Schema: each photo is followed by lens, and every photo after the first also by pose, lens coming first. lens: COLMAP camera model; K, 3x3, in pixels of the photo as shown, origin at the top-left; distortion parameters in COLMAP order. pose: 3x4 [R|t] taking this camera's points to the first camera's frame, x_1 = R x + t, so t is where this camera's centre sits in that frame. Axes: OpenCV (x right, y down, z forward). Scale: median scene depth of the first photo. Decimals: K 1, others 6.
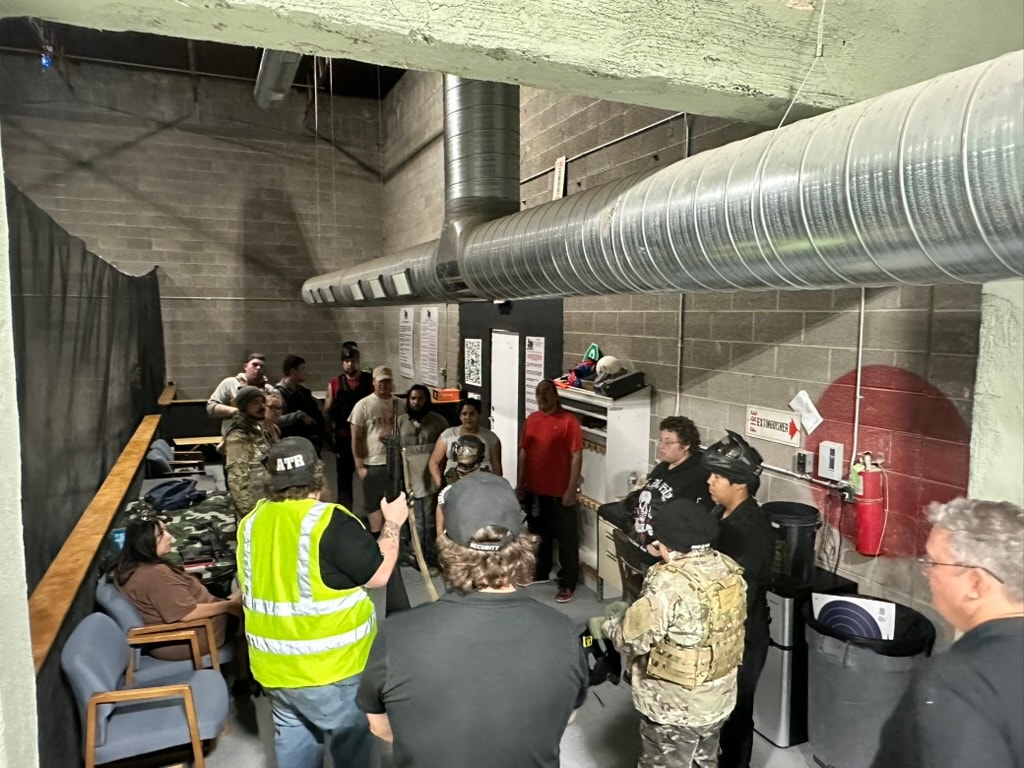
lens RADIAL K [[707.8, 0, 512.0], [0, 707.8, 384.0], [0, 0, 1]] dist [-0.009599, -0.004587]
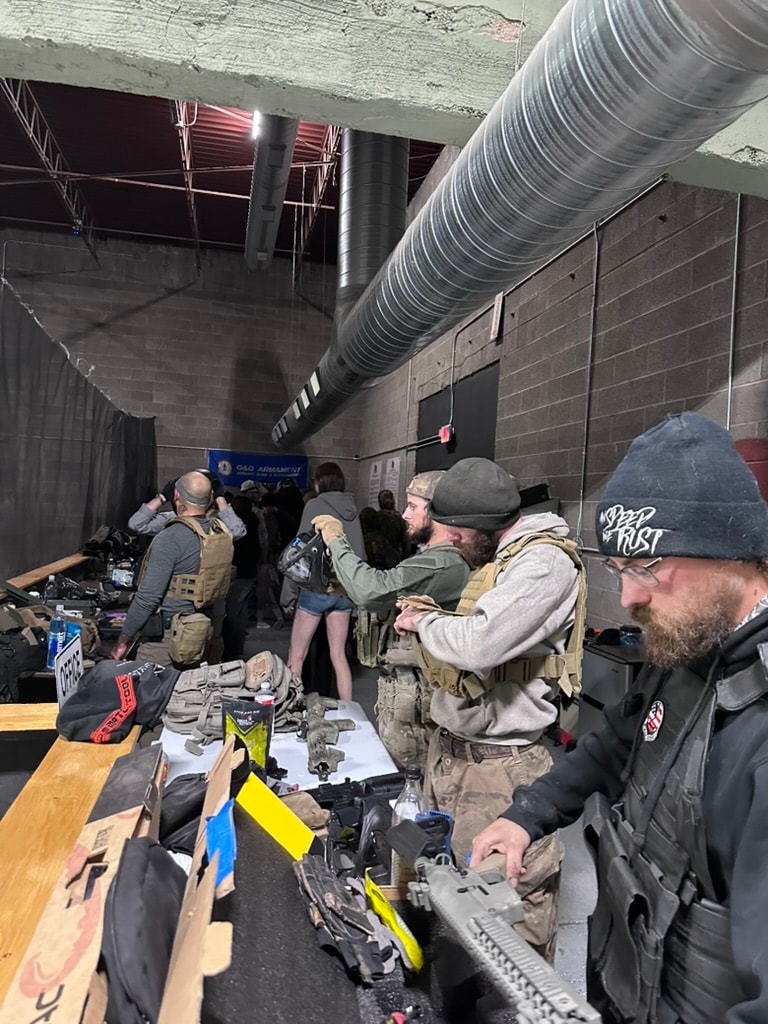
lens RADIAL K [[732.9, 0, 384.0], [0, 732.9, 512.0], [0, 0, 1]] dist [0.084639, -0.128134]
pose [[0.979759, 0.040596, -0.196019, 0.130166], [-0.059958, 0.993777, -0.093874, 0.115144], [0.190989, 0.103727, 0.976096, -0.063597]]
